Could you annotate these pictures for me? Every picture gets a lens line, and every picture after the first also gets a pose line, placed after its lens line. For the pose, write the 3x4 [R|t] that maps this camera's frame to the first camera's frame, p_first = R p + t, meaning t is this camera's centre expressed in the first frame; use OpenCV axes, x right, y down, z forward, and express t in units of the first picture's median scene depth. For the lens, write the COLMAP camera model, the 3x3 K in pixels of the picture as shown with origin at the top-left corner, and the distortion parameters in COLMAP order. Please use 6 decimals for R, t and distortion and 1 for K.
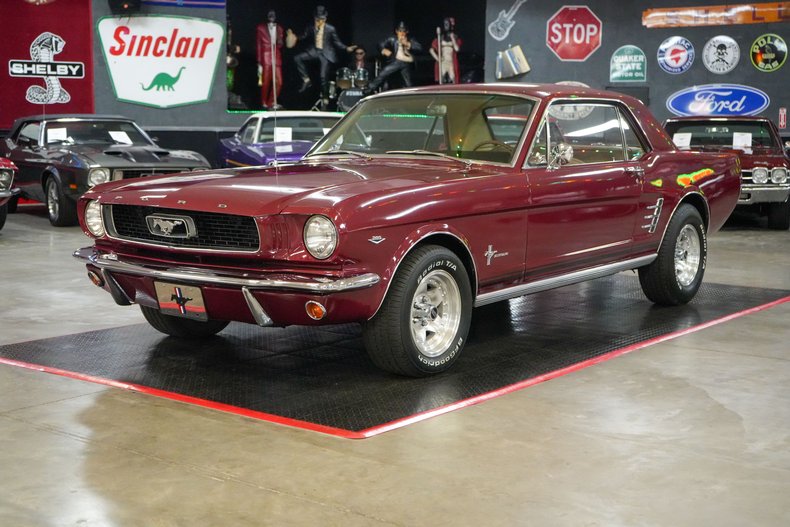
lens RADIAL K [[1109.9, 0, 395.3], [0, 1109.9, 265.1], [0, 0, 1]] dist [-0.016058, 0.015285]
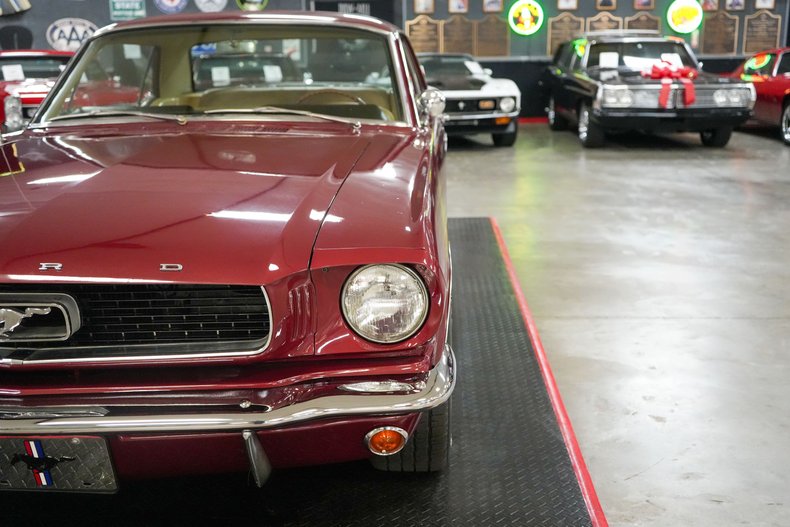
lens RADIAL K [[818.9, 0, 394.3], [0, 818.9, 263.6], [0, 0, 1]] dist [0.007674, -0.019432]
pose [[0.819589, -0.148312, 0.553423, -0.245039], [0.080456, 0.986137, 0.145124, -0.088453], [-0.567275, -0.074415, 0.820160, 0.622321]]
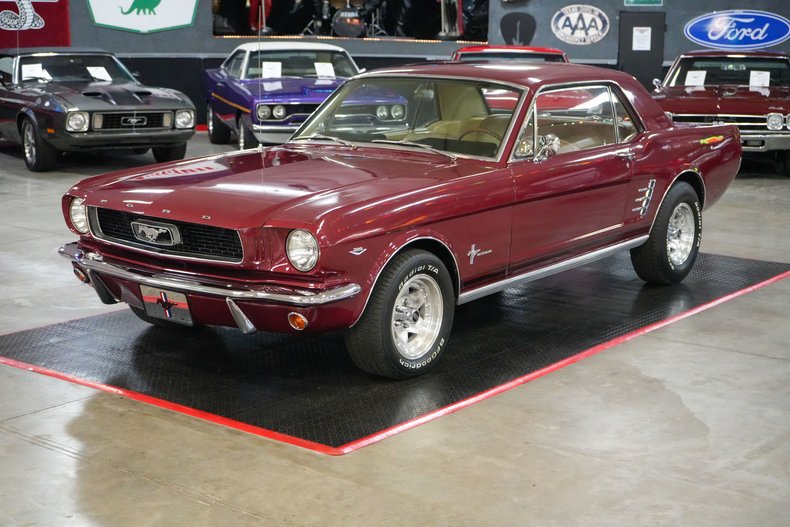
lens RADIAL K [[1209.3, 0, 395.9], [0, 1209.3, 263.6], [0, 0, 1]] dist [-0.014351, -0.031680]
pose [[0.999994, 0.002843, -0.001820, 0.018577], [-0.002707, 0.997465, 0.071109, -0.083422], [0.002017, -0.071103, 0.997467, -0.099892]]
